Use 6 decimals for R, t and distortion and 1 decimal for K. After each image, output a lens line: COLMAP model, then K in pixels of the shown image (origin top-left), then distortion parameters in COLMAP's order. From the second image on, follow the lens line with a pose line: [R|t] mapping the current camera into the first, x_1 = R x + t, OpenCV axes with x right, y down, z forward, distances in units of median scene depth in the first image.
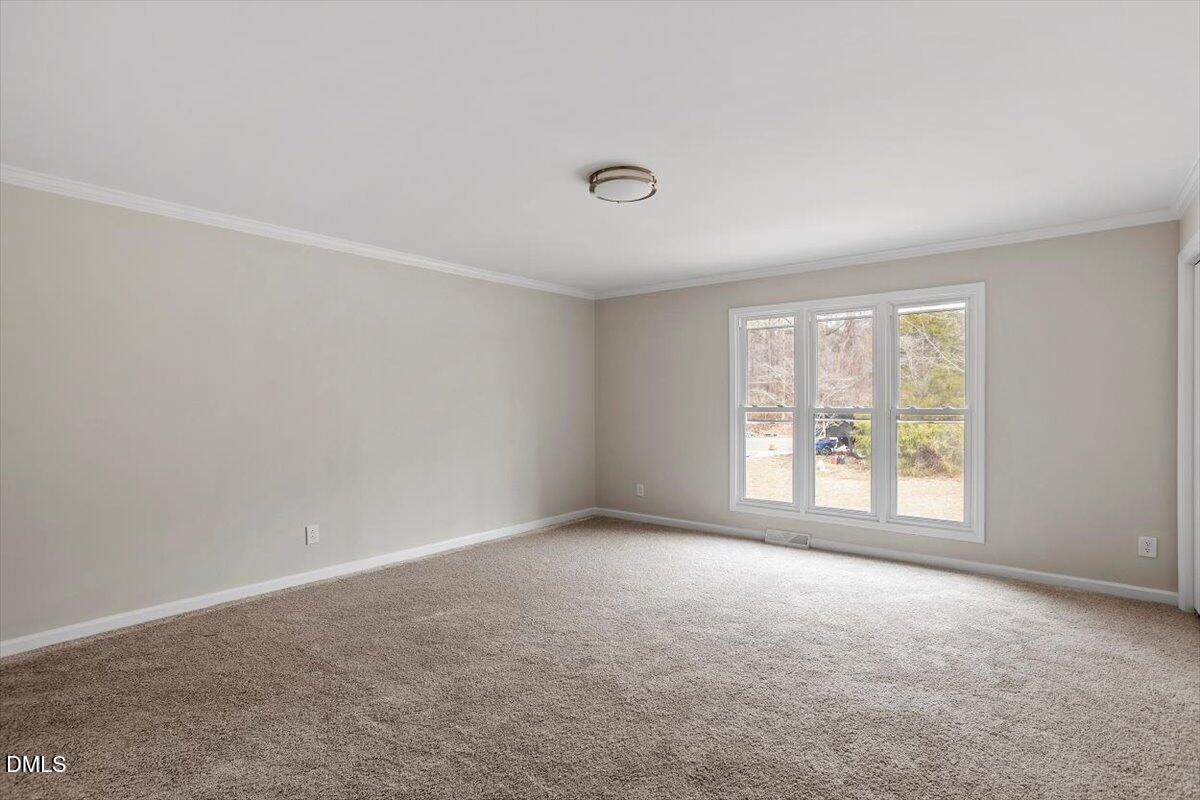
lens RADIAL K [[571.2, 0, 596.9], [0, 571.2, 407.3], [0, 0, 1]] dist [-0.005516, 0.001117]
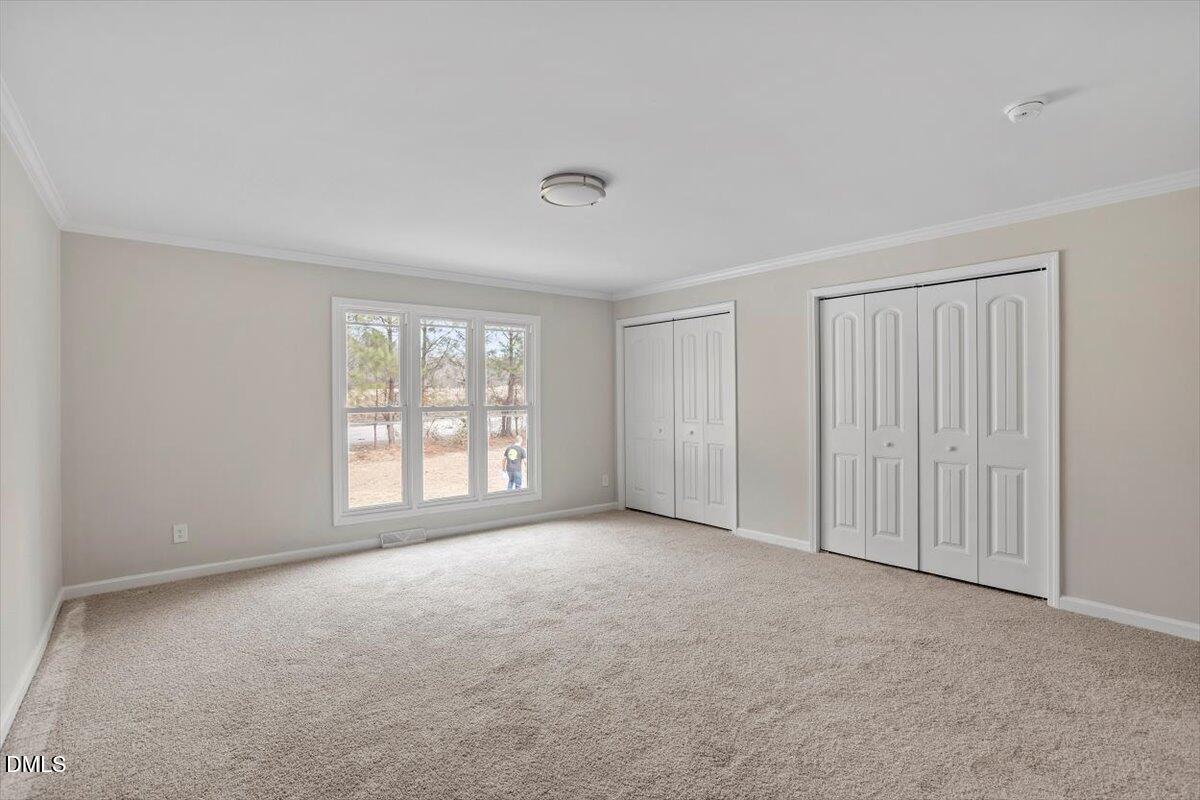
lens RADIAL K [[571.2, 0, 598.8], [0, 571.2, 399.3], [0, 0, 1]] dist [-0.005516, 0.001117]
pose [[0.244824, -0.002926, 0.969563, -0.569800], [0.020310, 0.999791, -0.002111, -0.004300], [-0.969355, 0.020209, 0.244832, 0.428879]]
